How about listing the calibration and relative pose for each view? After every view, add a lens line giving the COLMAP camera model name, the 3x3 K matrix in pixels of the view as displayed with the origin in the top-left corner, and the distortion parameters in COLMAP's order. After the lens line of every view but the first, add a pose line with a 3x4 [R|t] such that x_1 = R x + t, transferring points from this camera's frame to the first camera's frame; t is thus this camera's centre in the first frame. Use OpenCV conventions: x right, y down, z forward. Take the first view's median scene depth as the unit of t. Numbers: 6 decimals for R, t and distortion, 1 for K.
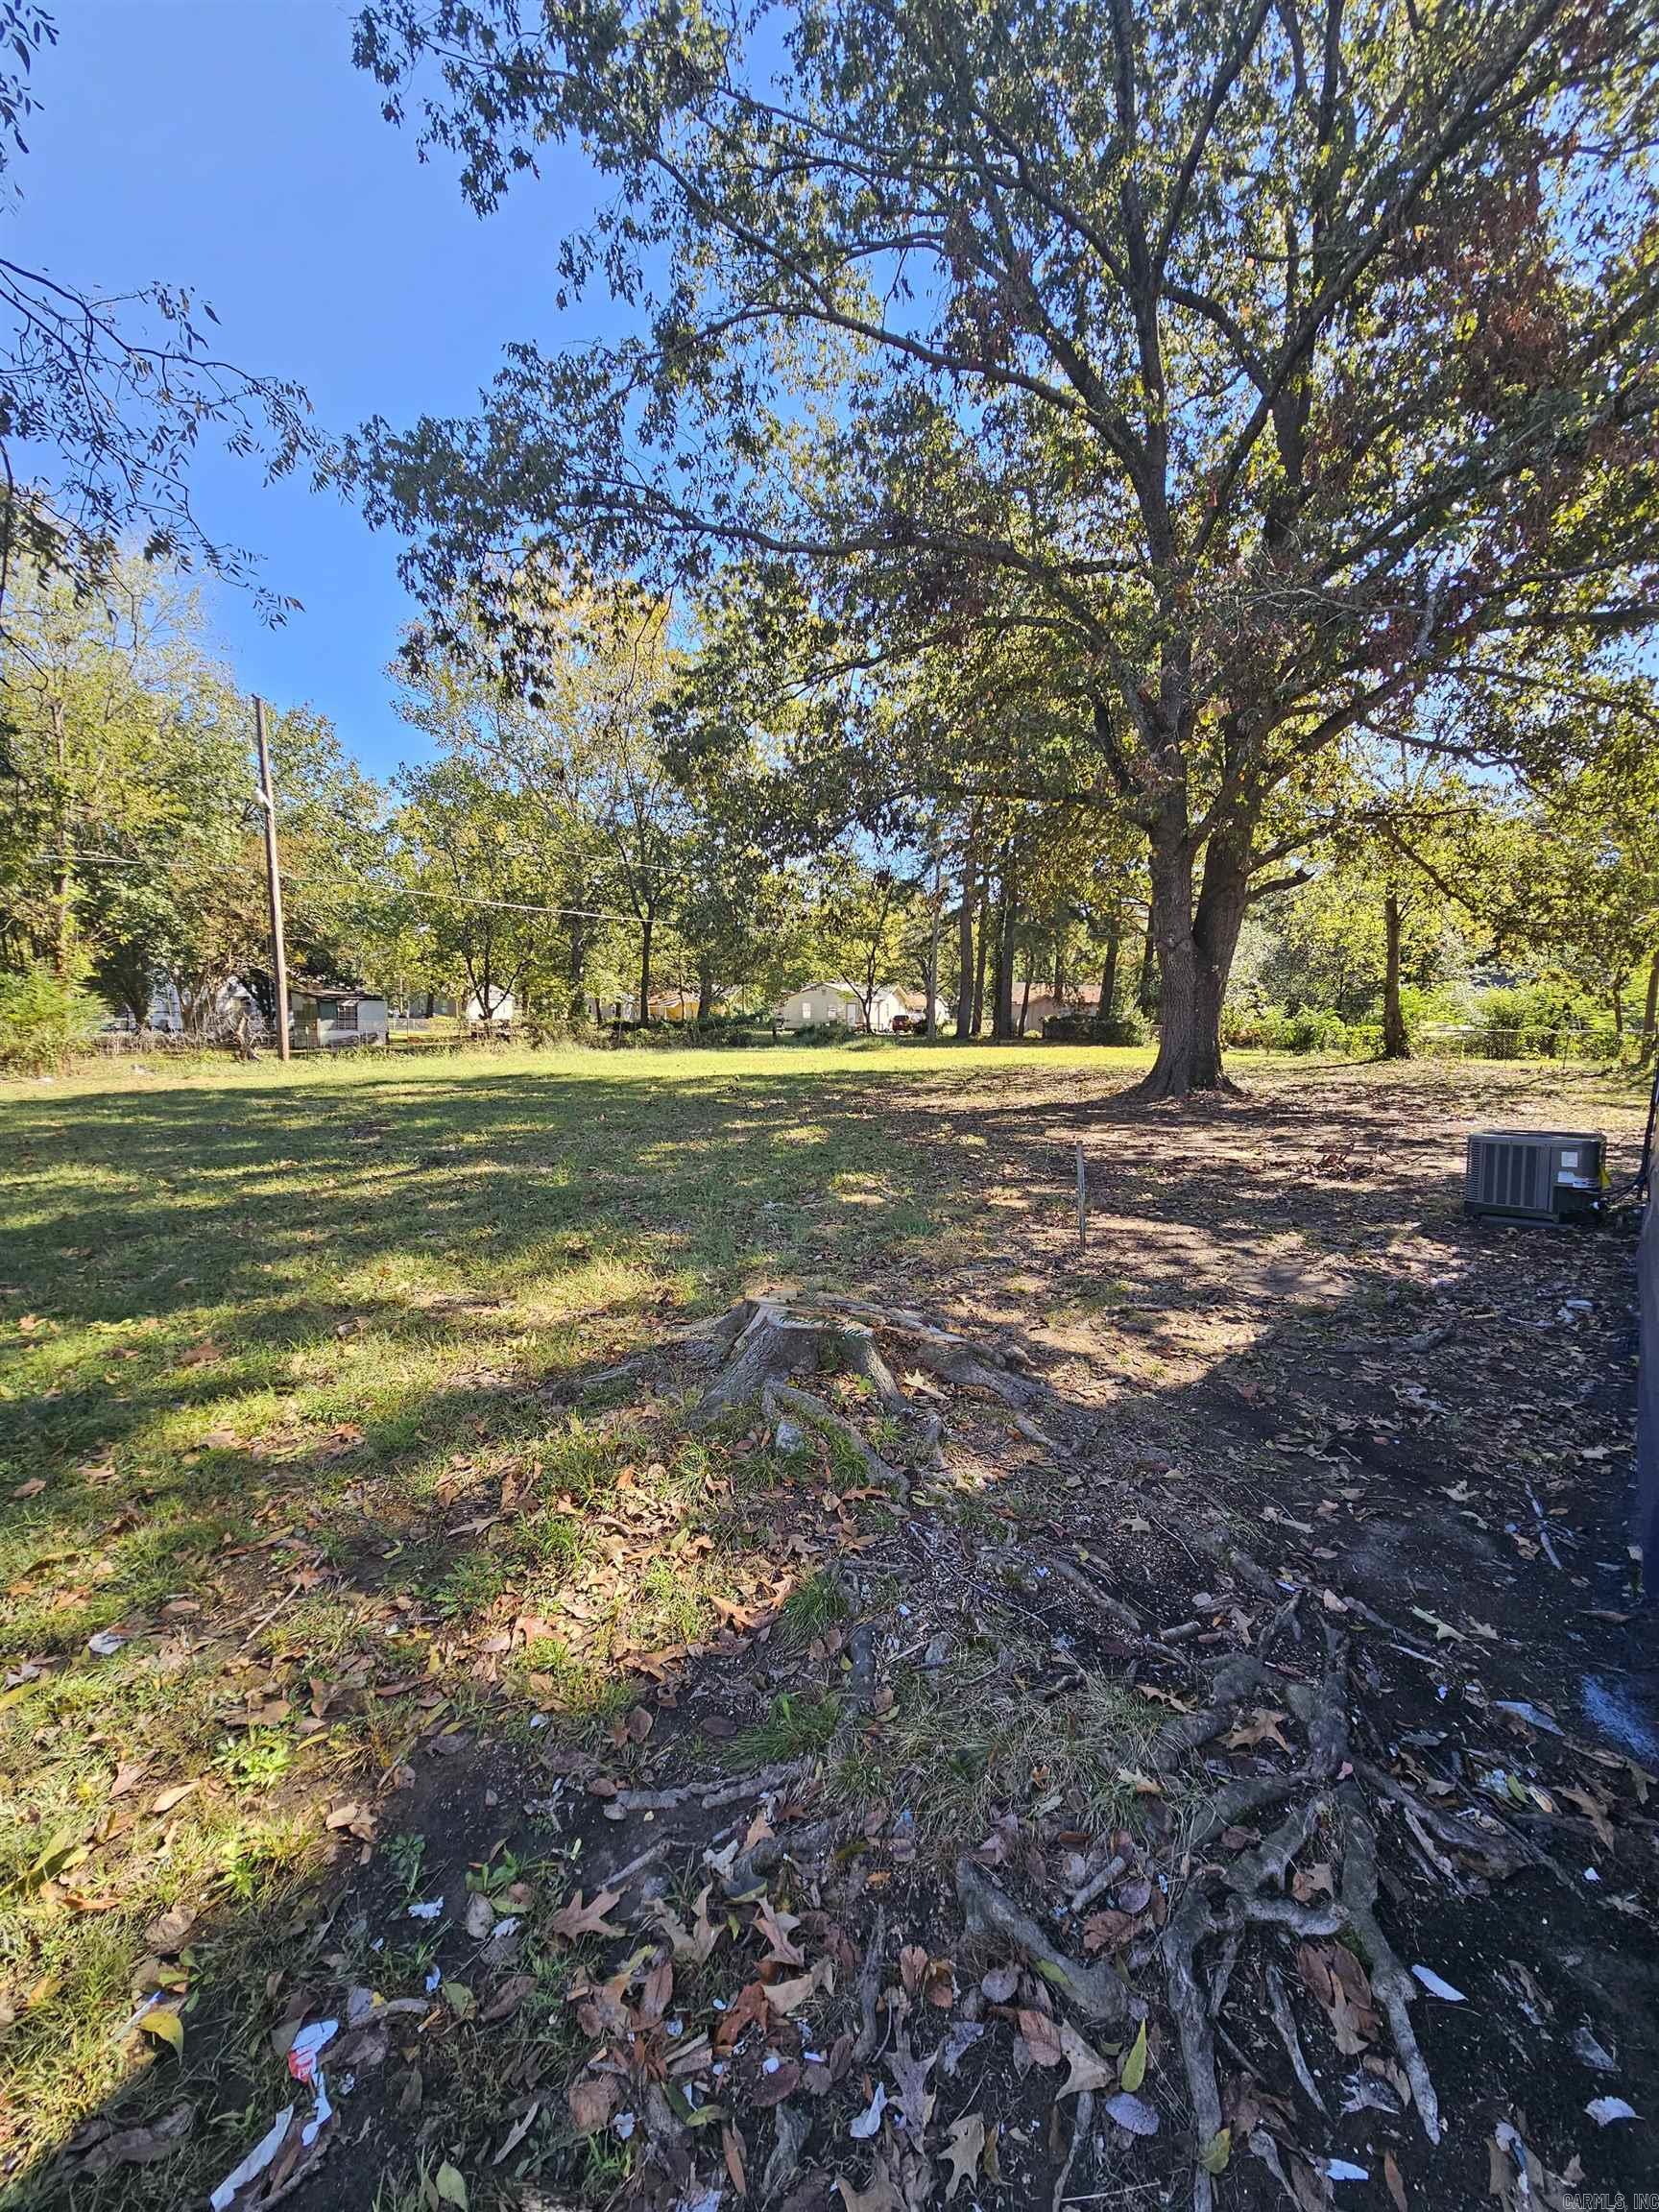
lens RADIAL K [[906.2, 0, 832.6], [0, 906.2, 1099.5], [0, 0, 1]] dist [-0.002640, 0.000771]
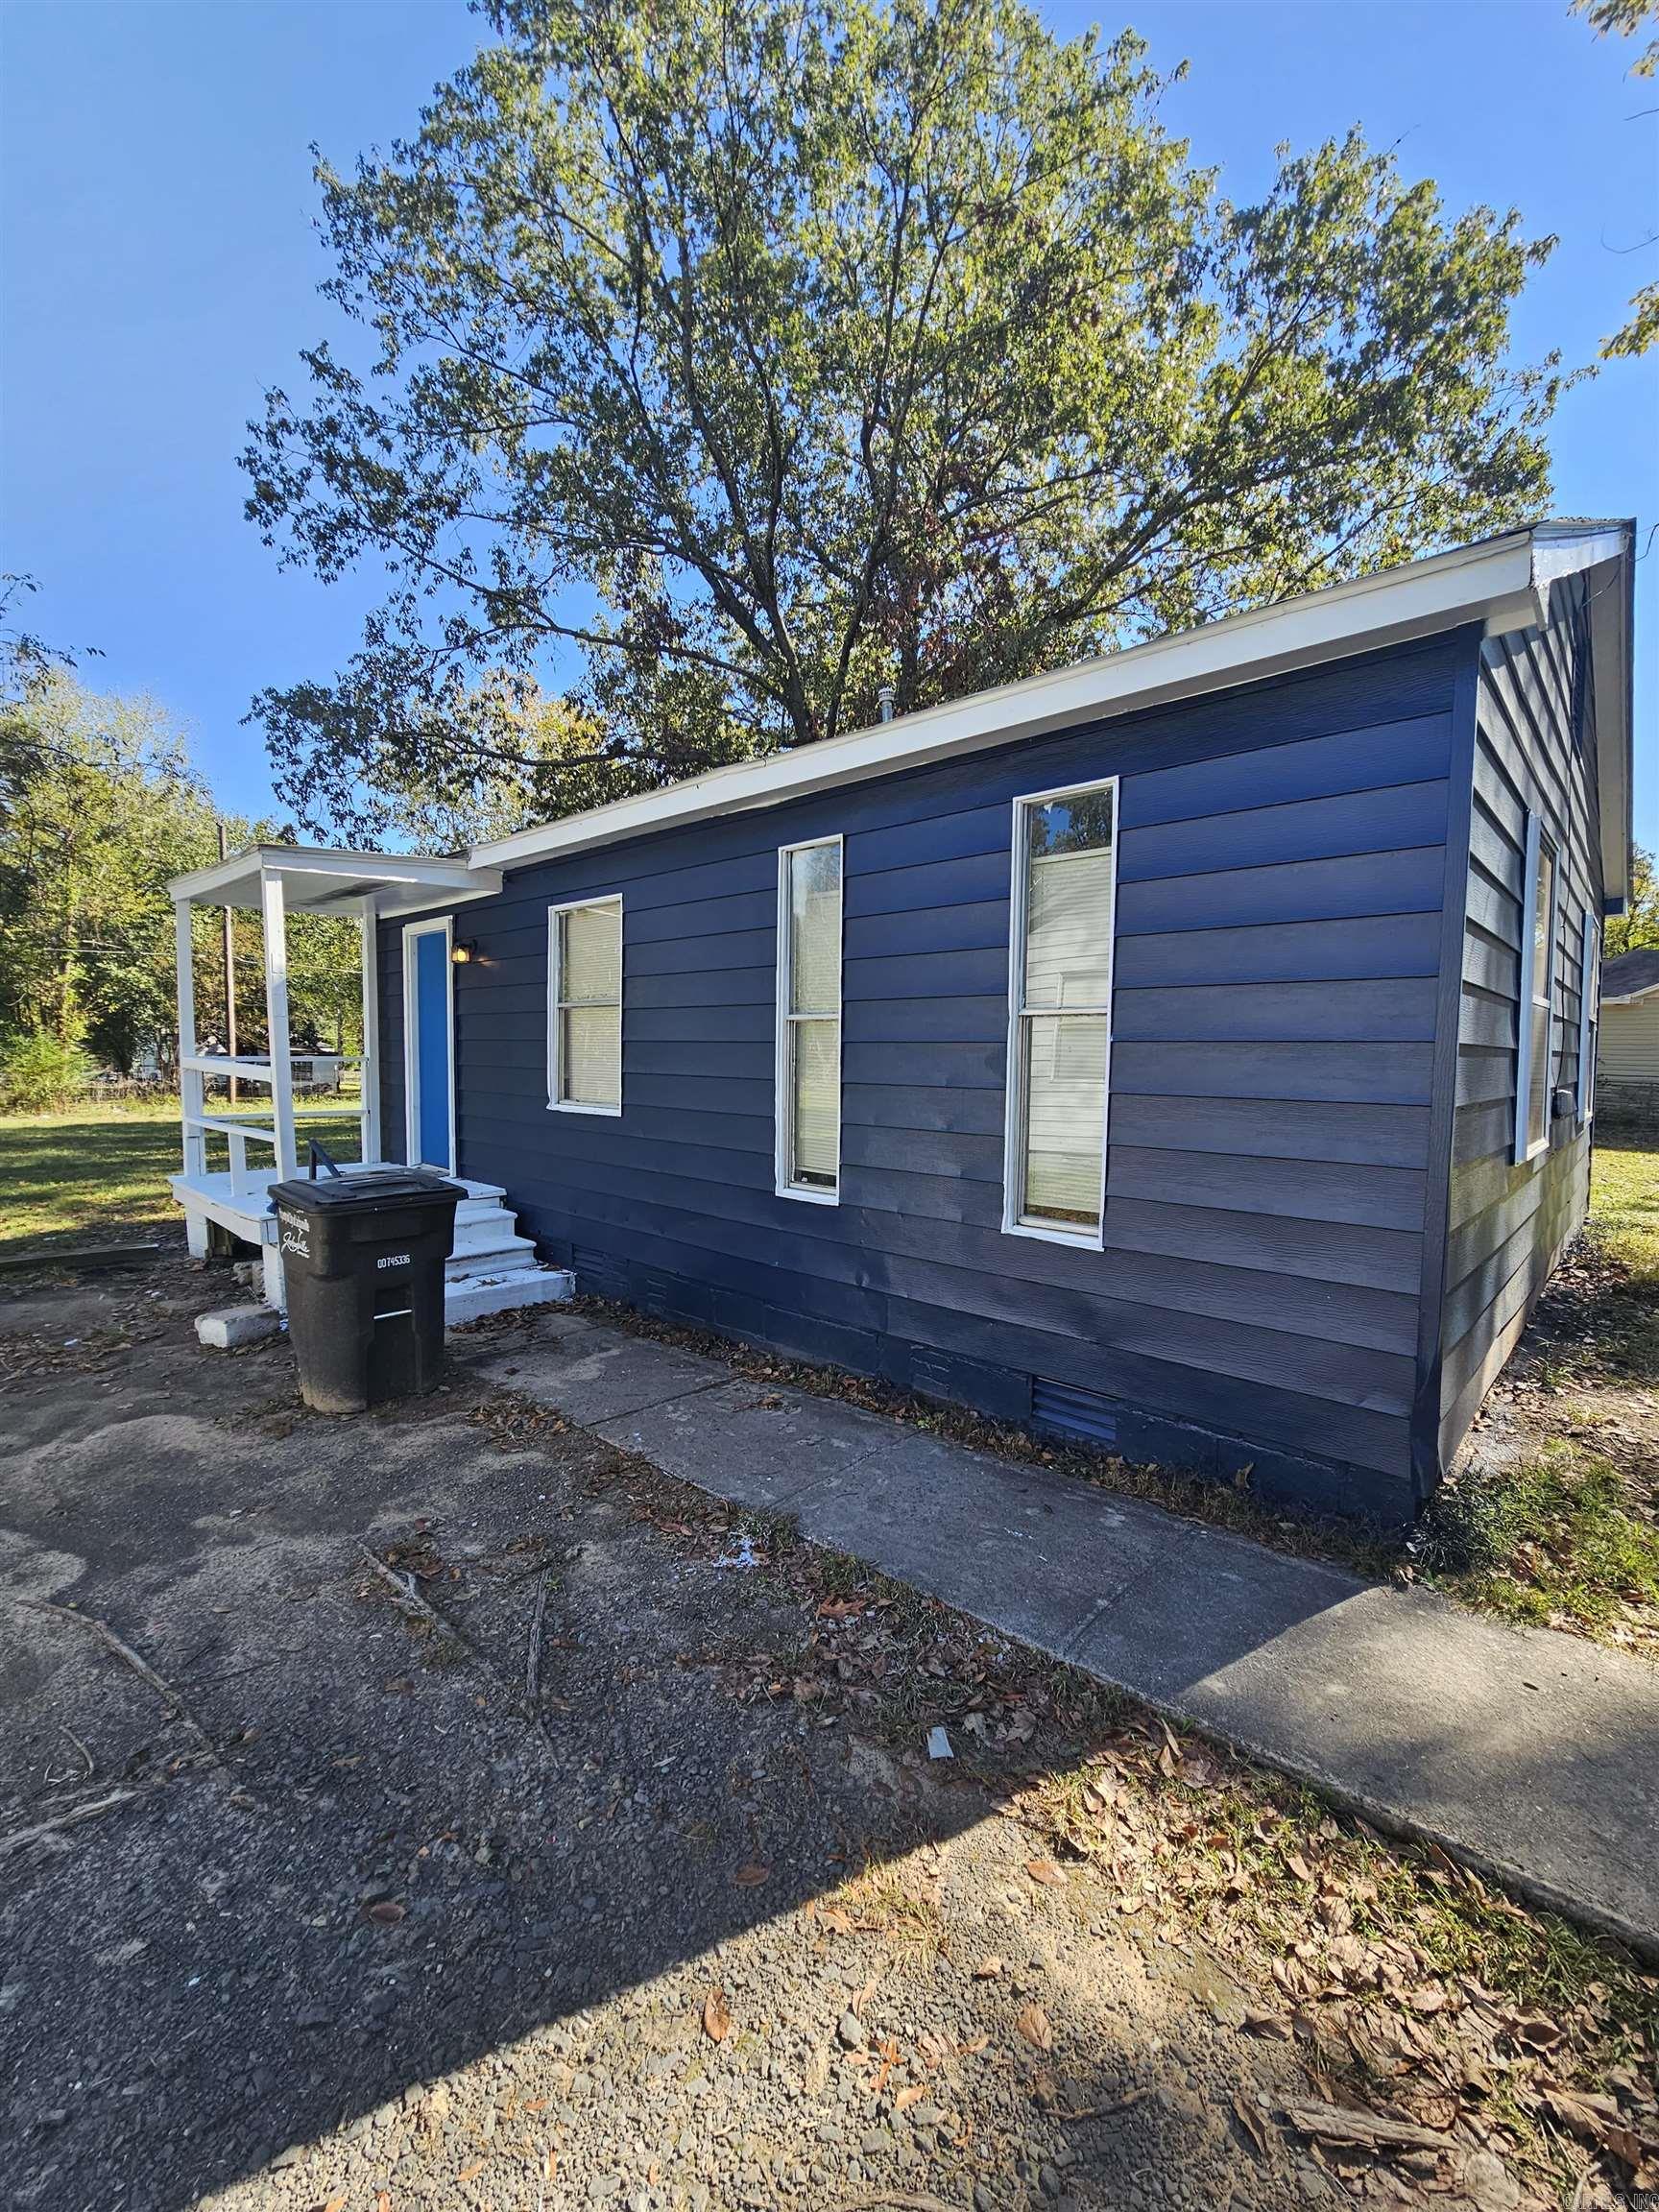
lens RADIAL K [[906.2, 0, 826.3], [0, 906.2, 1101.7], [0, 0, 1]] dist [-0.002640, 0.000771]
pose [[0.999972, -0.002759, -0.006960, 0.231333], [0.002351, 0.998323, -0.057844, 0.029392], [0.007108, 0.057826, 0.998301, -0.257408]]
